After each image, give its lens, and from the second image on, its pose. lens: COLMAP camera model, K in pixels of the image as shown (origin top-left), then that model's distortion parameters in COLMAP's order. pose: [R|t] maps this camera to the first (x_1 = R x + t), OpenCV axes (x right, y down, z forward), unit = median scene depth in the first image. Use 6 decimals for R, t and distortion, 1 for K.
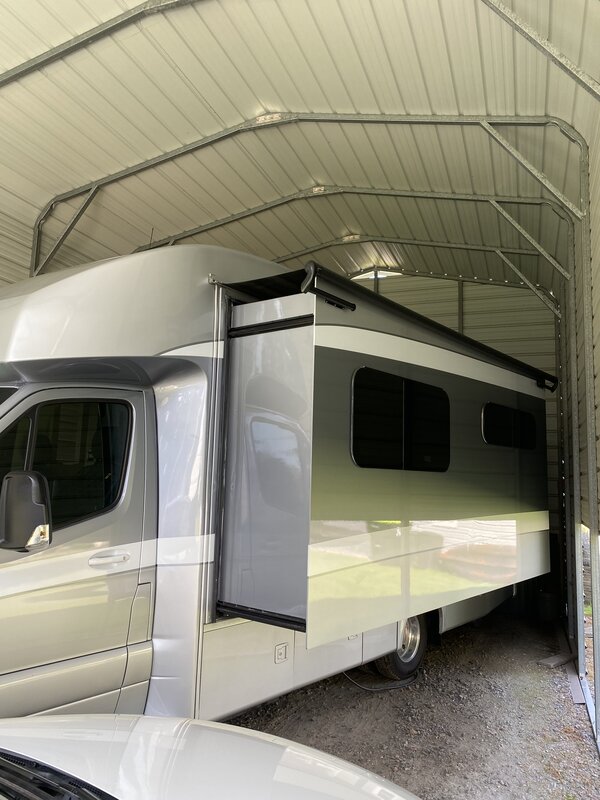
lens RADIAL K [[610.0, 0, 300.1], [0, 610.0, 399.9], [0, 0, 1]] dist [0.028638, -0.032459]
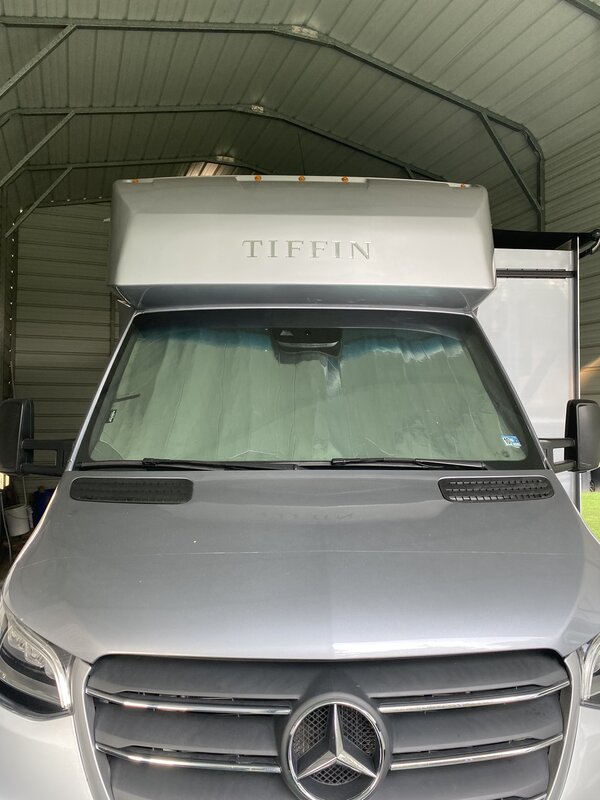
lens RADIAL K [[610.0, 0, 301.1], [0, 610.0, 395.4], [0, 0, 1]] dist [0.028638, -0.032459]
pose [[0.753254, -0.011795, 0.657624, -0.565509], [-0.062009, 0.994112, 0.088857, 0.017767], [-0.654800, -0.107710, 0.748088, 0.182121]]
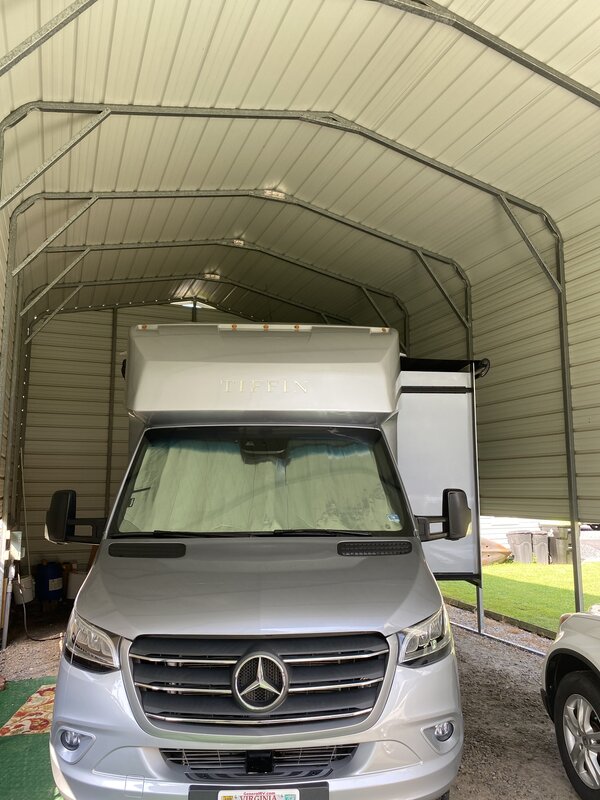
lens RADIAL K [[610.0, 0, 294.2], [0, 610.0, 404.0], [0, 0, 1]] dist [0.028638, -0.032459]
pose [[0.745588, 0.058494, 0.663835, -0.662595], [-0.060789, 0.997957, -0.019659, -0.013709], [-0.663629, -0.025696, 0.747621, 0.035771]]
